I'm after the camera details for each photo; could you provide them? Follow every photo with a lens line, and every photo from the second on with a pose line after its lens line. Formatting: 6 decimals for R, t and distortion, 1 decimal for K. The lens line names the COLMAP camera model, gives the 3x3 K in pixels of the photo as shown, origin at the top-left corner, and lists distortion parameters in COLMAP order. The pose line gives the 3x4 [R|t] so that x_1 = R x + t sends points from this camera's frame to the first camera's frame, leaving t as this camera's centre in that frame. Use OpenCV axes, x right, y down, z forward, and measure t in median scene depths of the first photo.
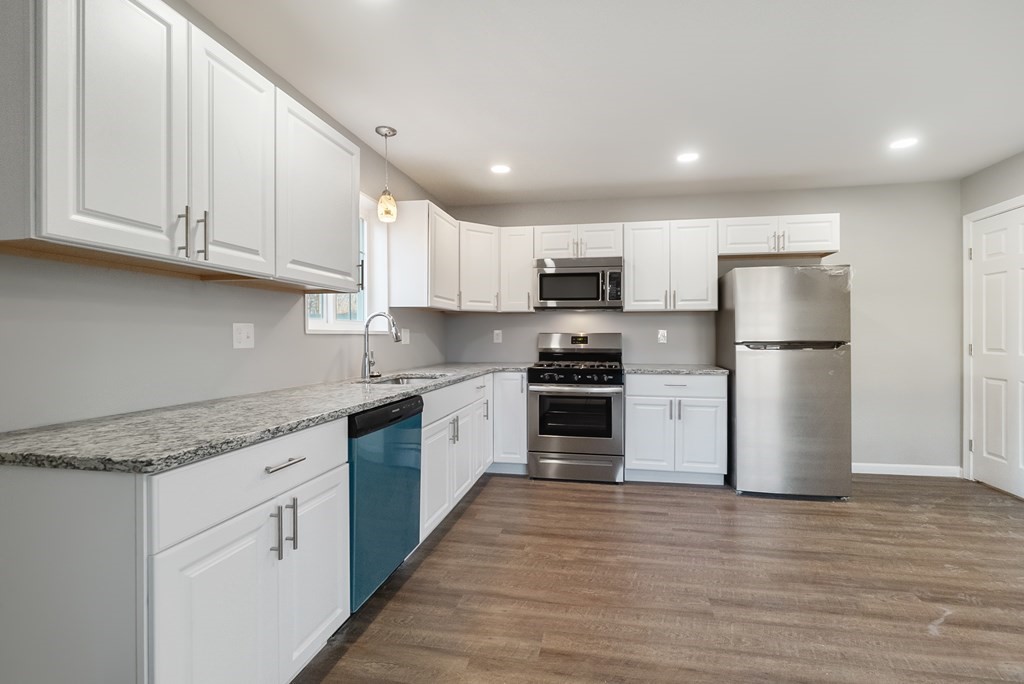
lens RADIAL K [[463.6, 0, 531.9], [0, 463.6, 336.0], [0, 0, 1]] dist [-0.001803, 0.000508]
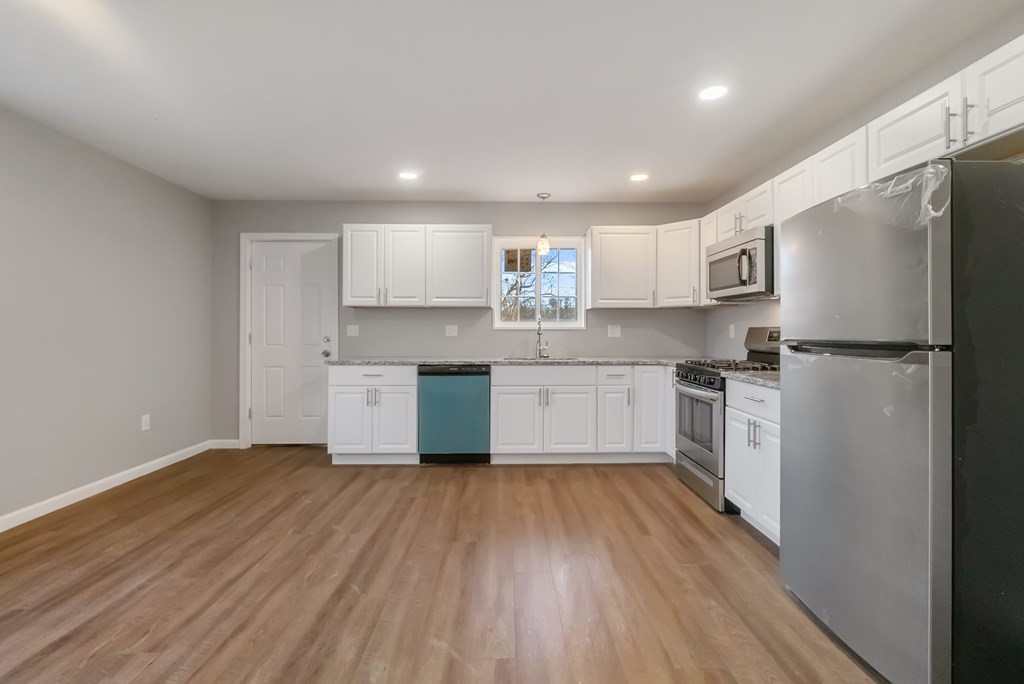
lens RADIAL K [[459.2, 0, 508.6], [0, 459.2, 330.6], [0, 0, 1]] dist [-0.002452, -0.000383]
pose [[0.186365, -0.001076, -0.982480, 1.029588], [-0.000802, 0.999999, -0.001247, 0.001137], [0.982480, 0.001020, 0.186364, 0.549491]]
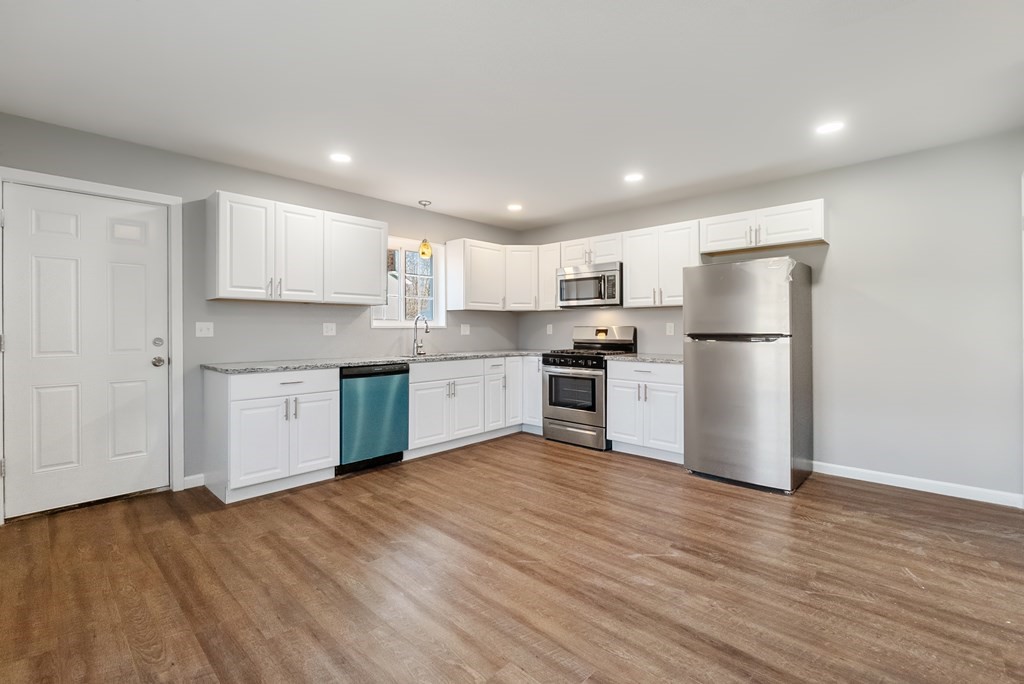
lens RADIAL K [[455.4, 0, 505.4], [0, 455.4, 326.6], [0, 0, 1]] dist [-0.001574, -0.000146]
pose [[0.830331, -0.004730, -0.557250, 0.728063], [0.001749, 0.999981, -0.005882, 0.000627], [0.557267, 0.003909, 0.830324, -0.148408]]
